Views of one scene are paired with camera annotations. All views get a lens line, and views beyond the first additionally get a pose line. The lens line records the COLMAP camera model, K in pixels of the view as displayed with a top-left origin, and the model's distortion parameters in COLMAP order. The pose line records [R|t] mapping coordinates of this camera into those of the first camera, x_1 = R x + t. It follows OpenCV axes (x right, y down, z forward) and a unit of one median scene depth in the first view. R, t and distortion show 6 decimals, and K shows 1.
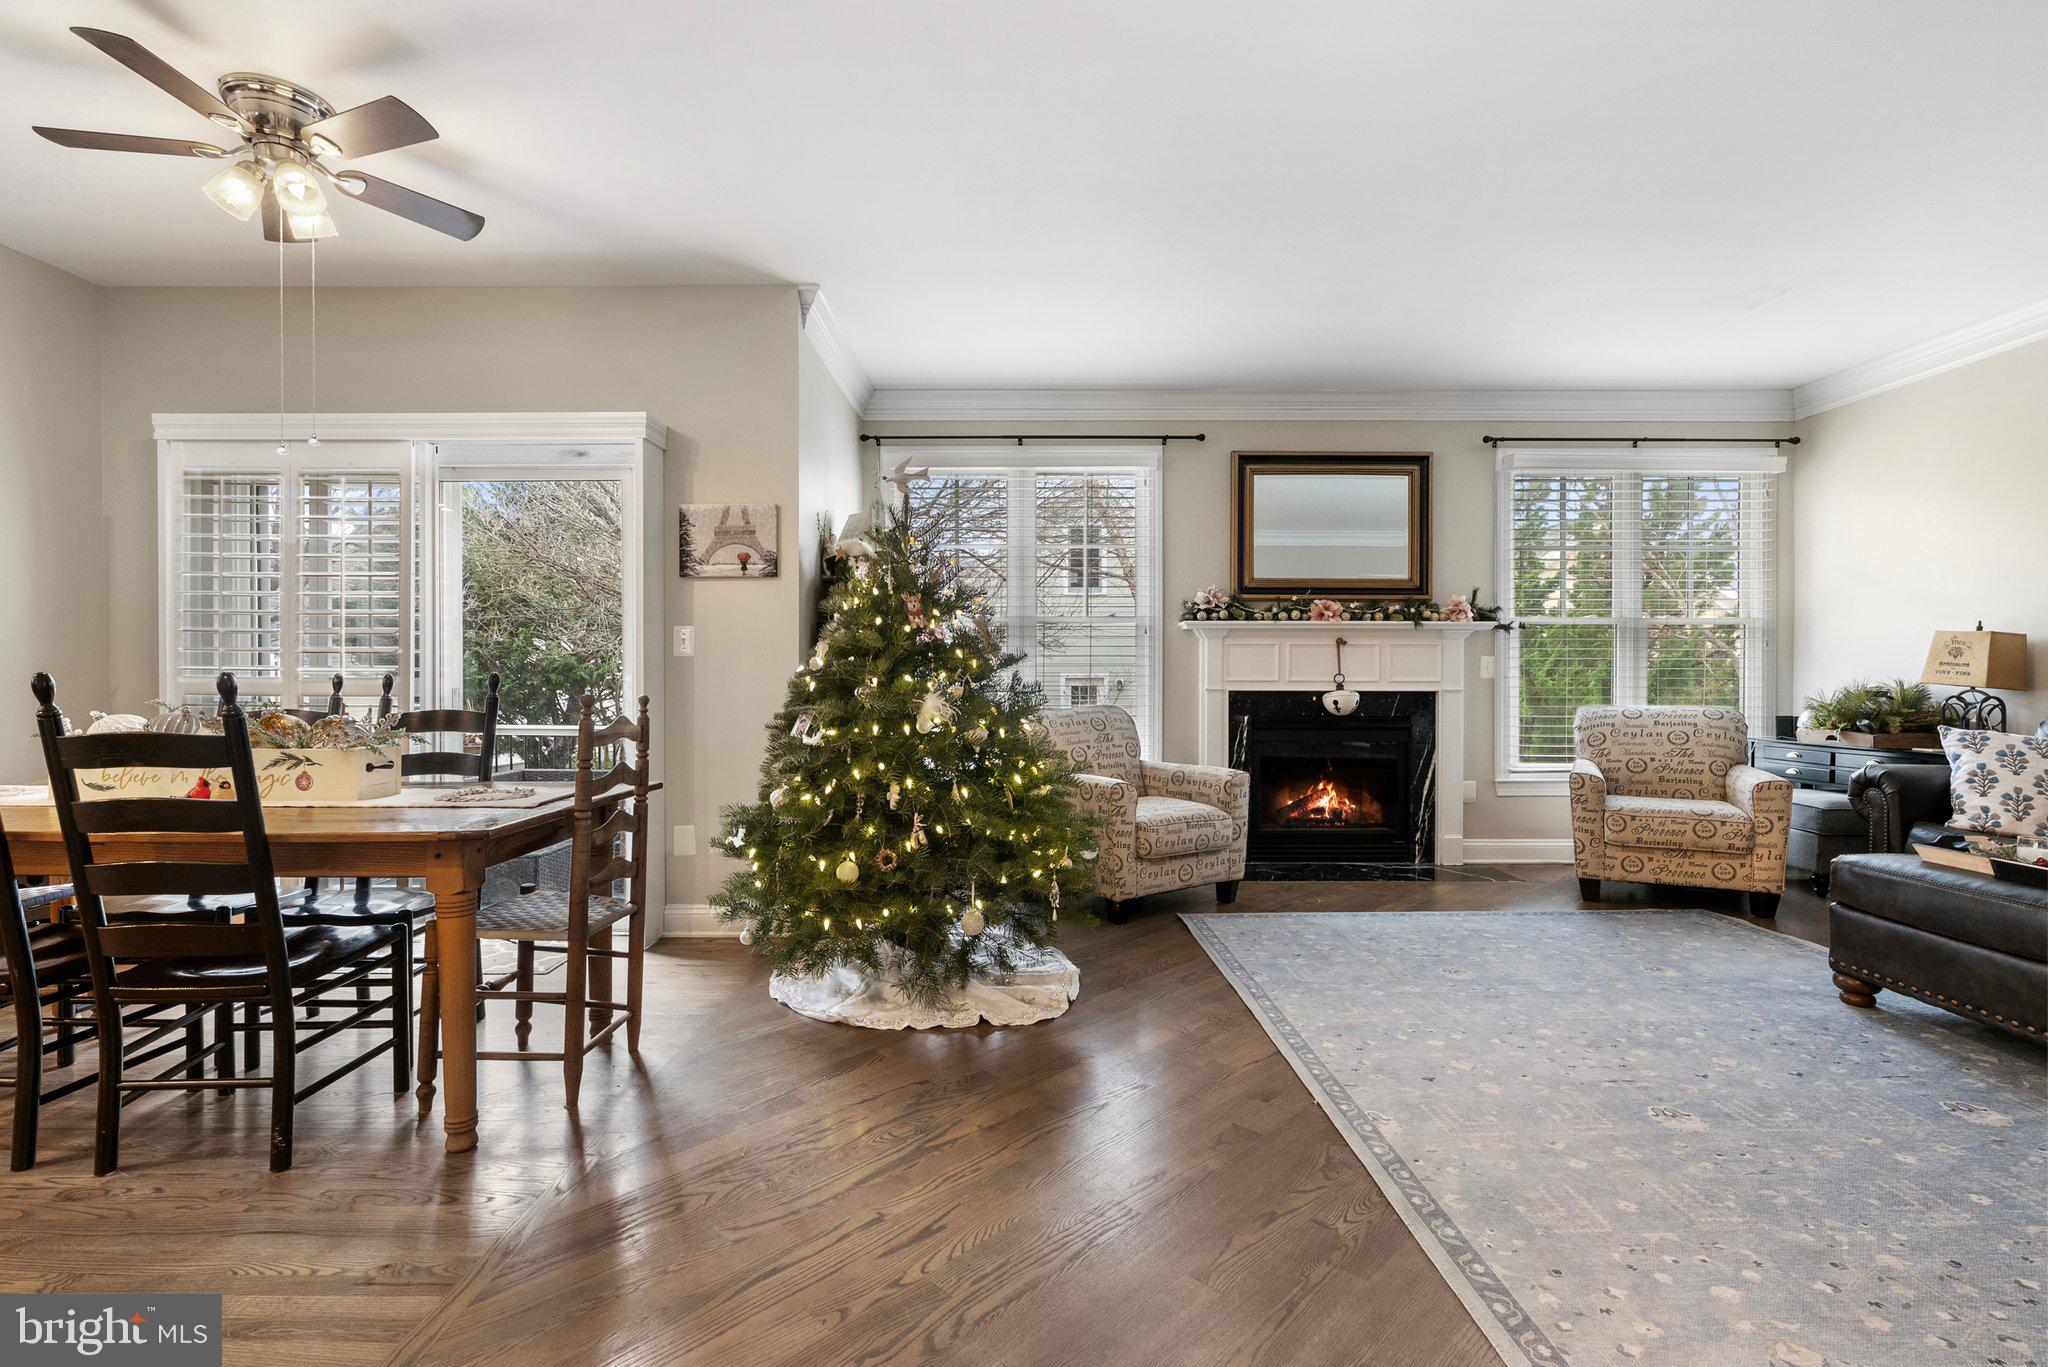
lens RADIAL K [[935.4, 0, 1032.8], [0, 935.4, 690.2], [0, 0, 1]] dist [-0.005466, 0.000760]
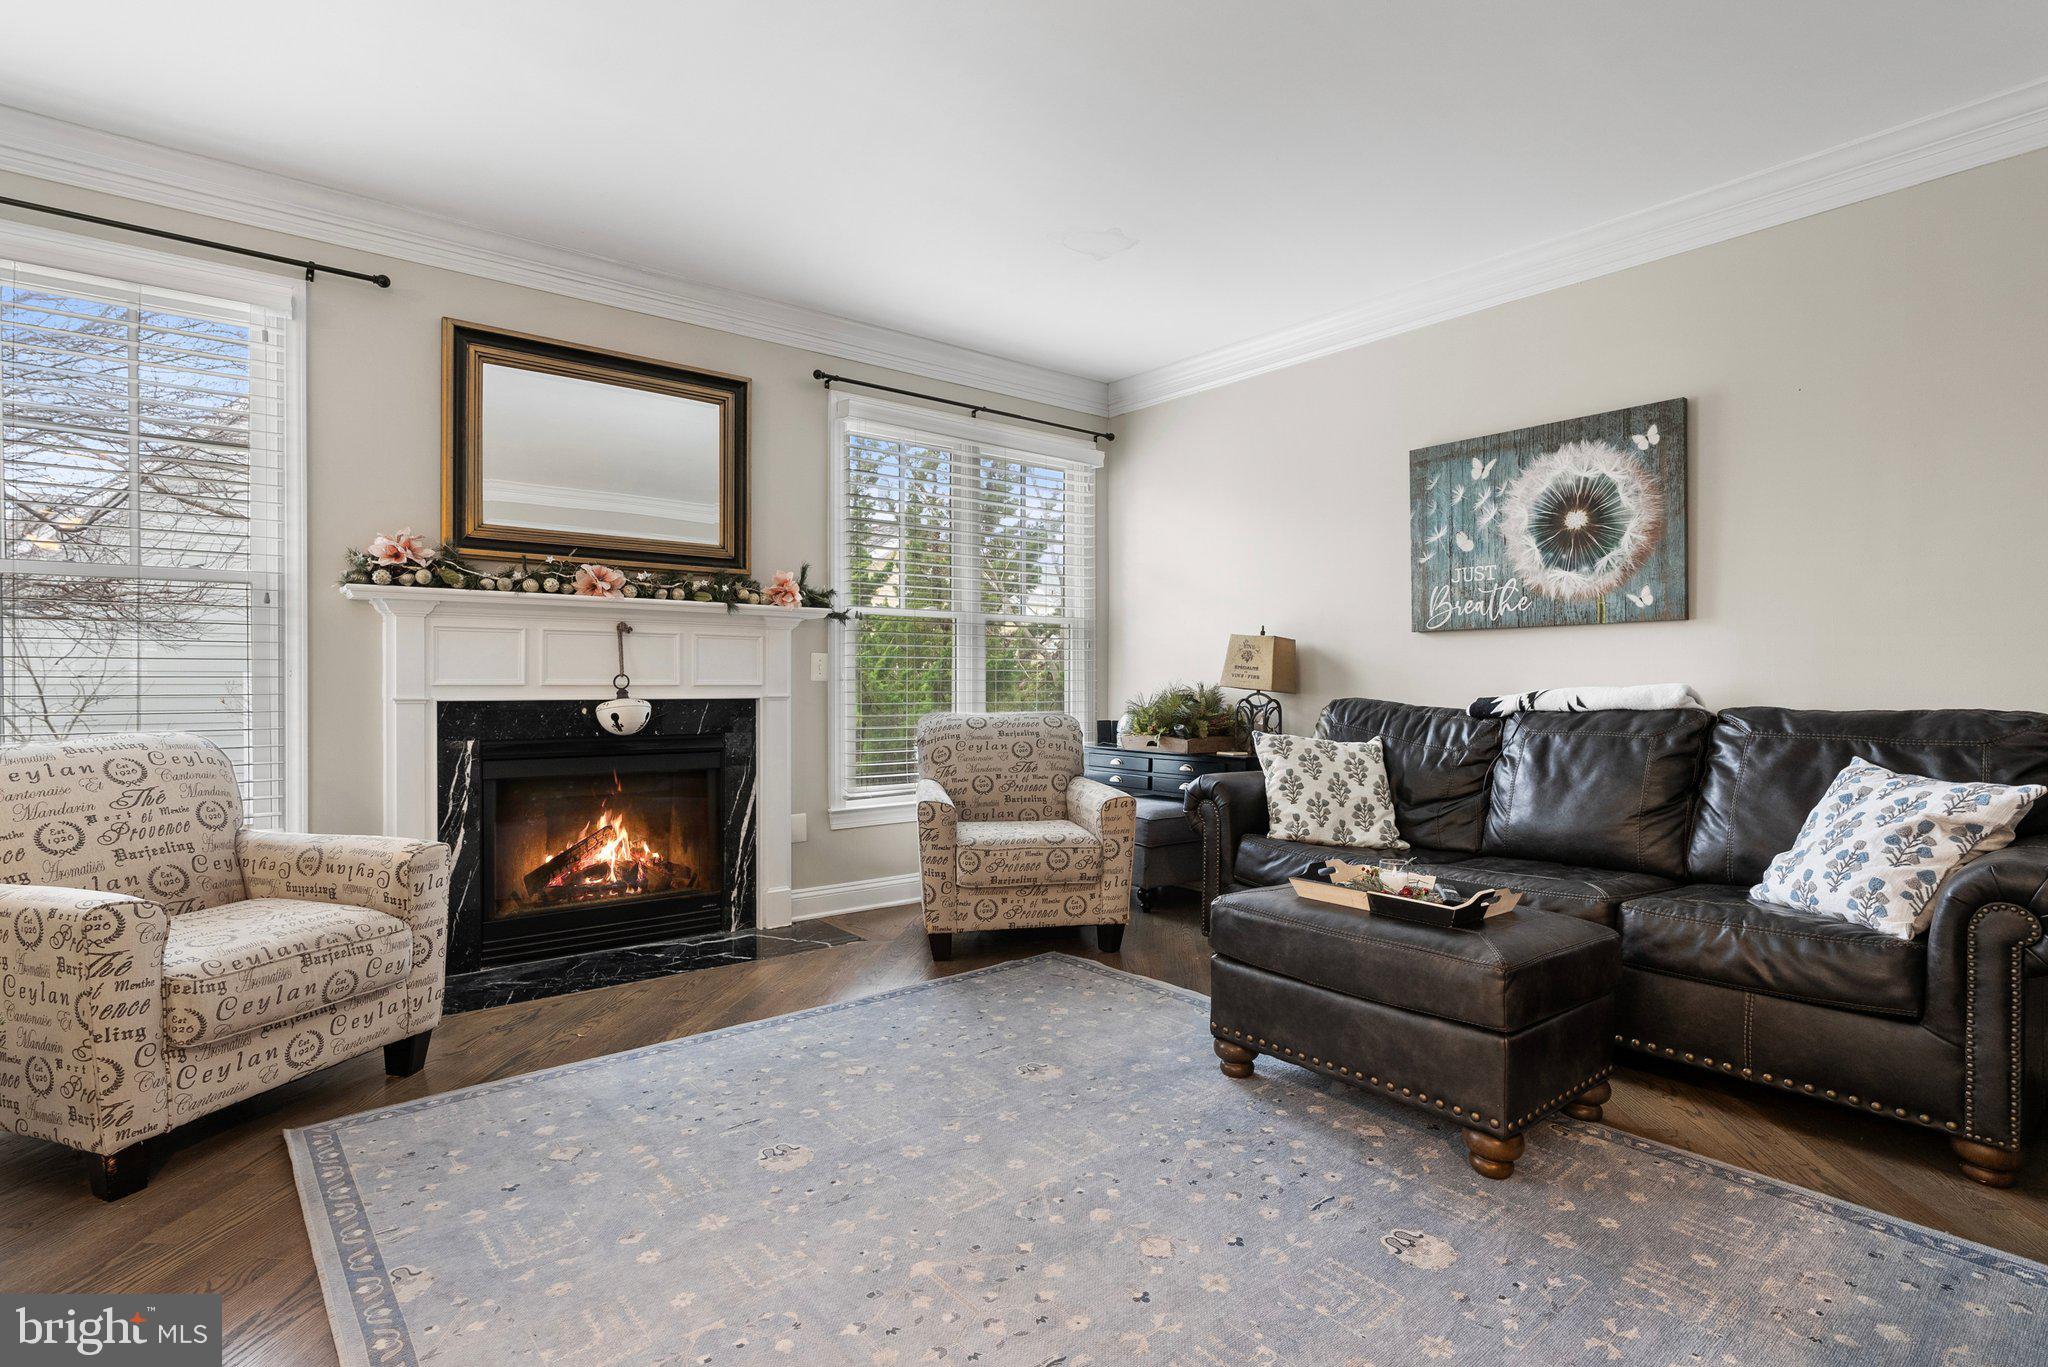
lens RADIAL K [[989.8, 0, 1038.8], [0, 989.8, 681.3], [0, 0, 1]] dist [-0.011652, 0.005560]
pose [[0.778636, -0.000006, 0.627476, 0.131342], [0.006373, 0.999949, -0.007897, -0.005816], [-0.627443, 0.010148, 0.778596, 0.286787]]
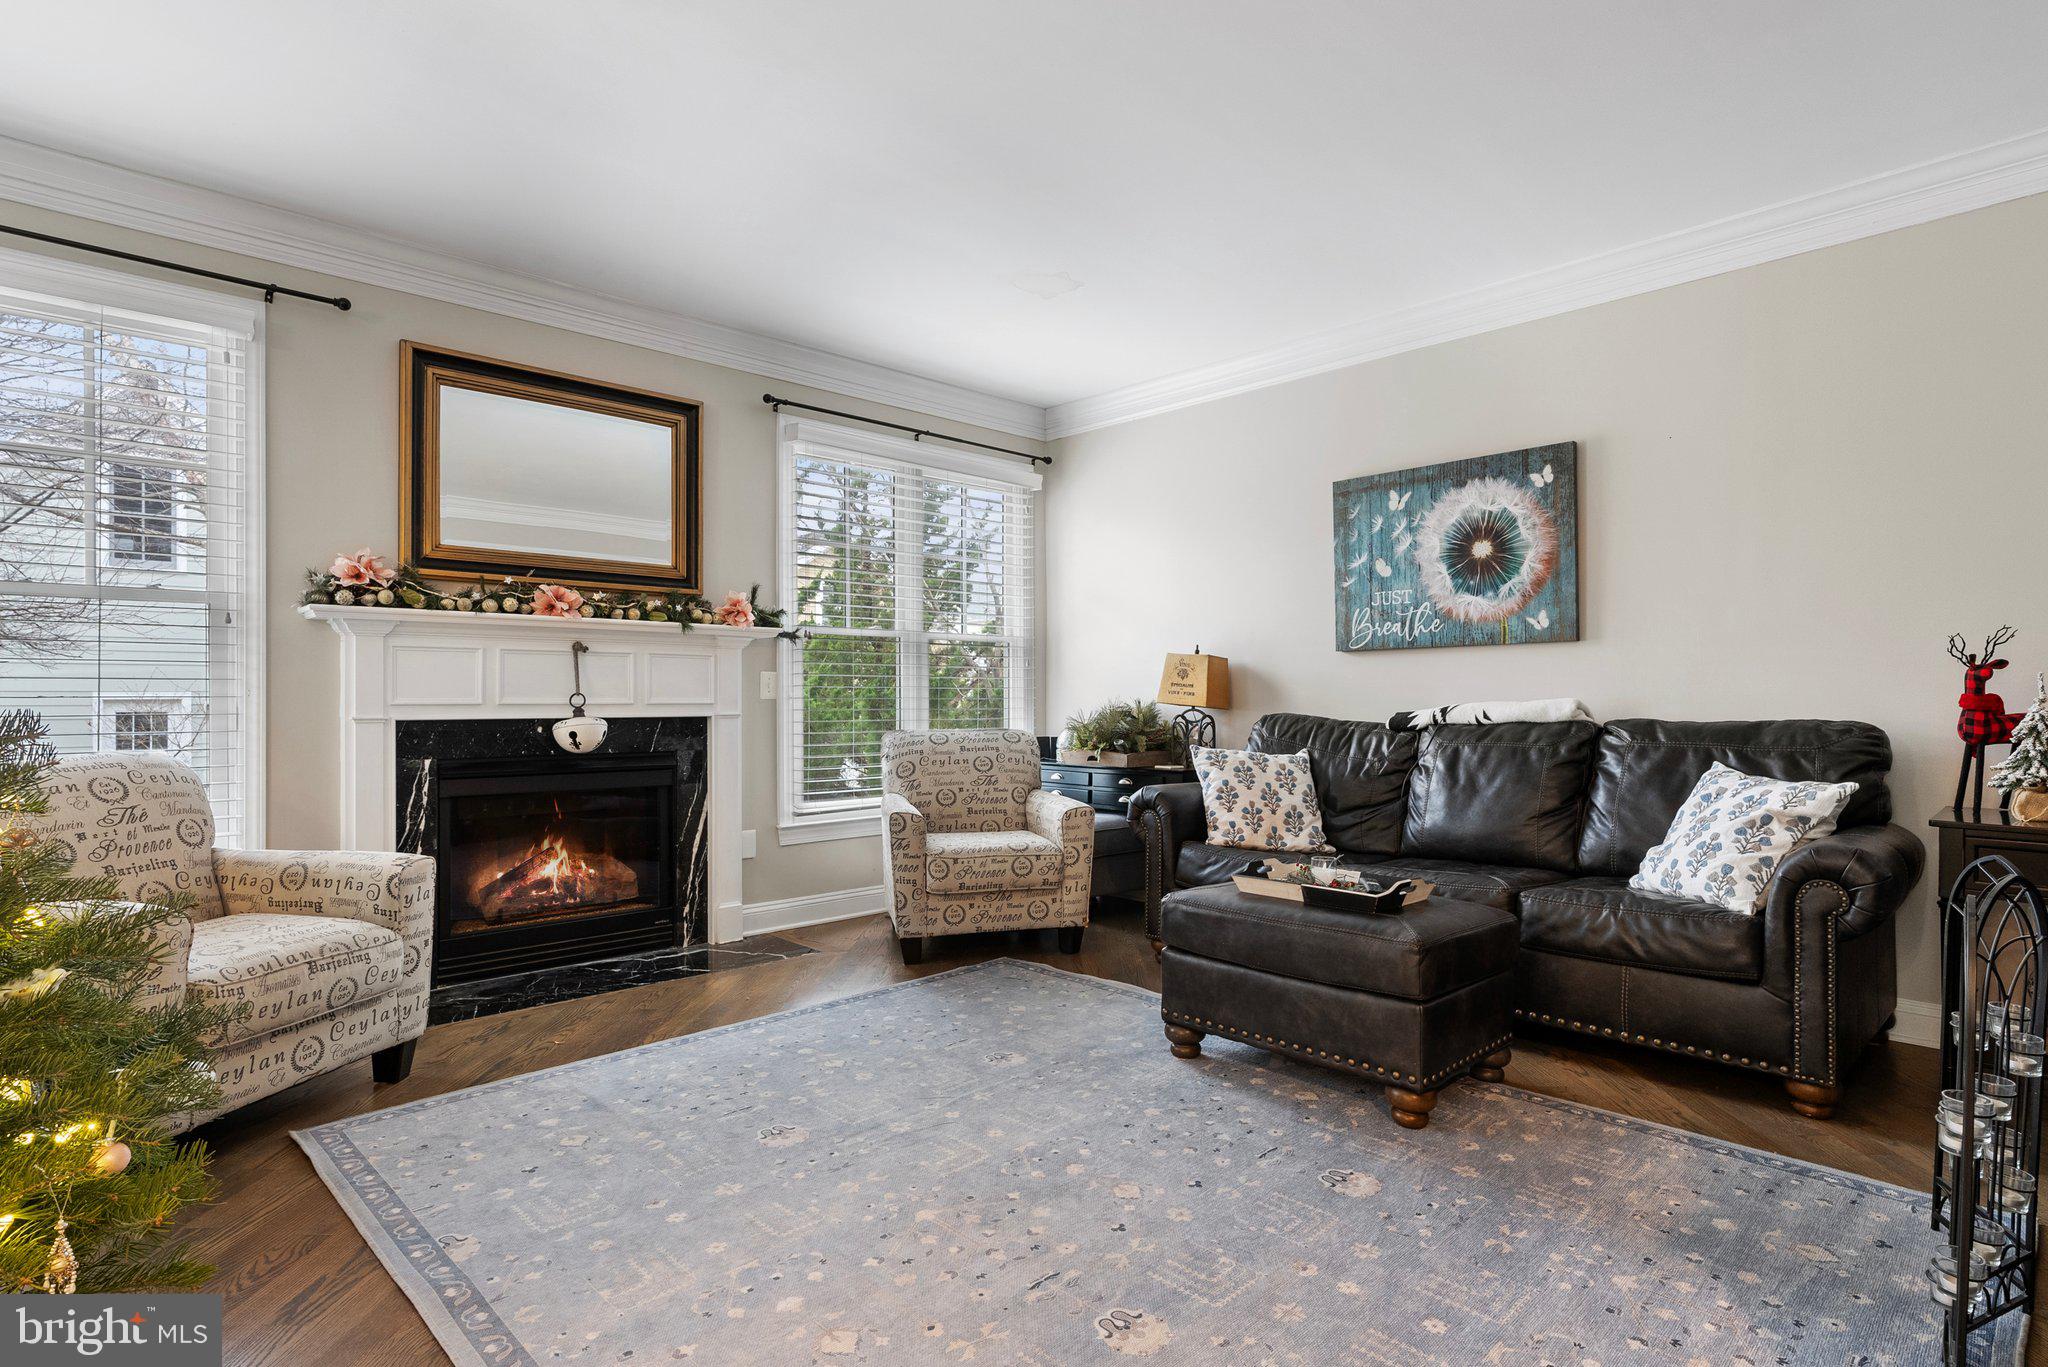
lens RADIAL K [[1034.7, 0, 1036.0], [0, 1034.7, 692.6], [0, 0, 1]] dist [-0.011060, 0.002951]
pose [[0.723999, 0.001467, 0.689800, 0.053034], [0.010829, 0.999850, -0.013492, -0.004826], [-0.689716, 0.017238, 0.723874, 0.246380]]
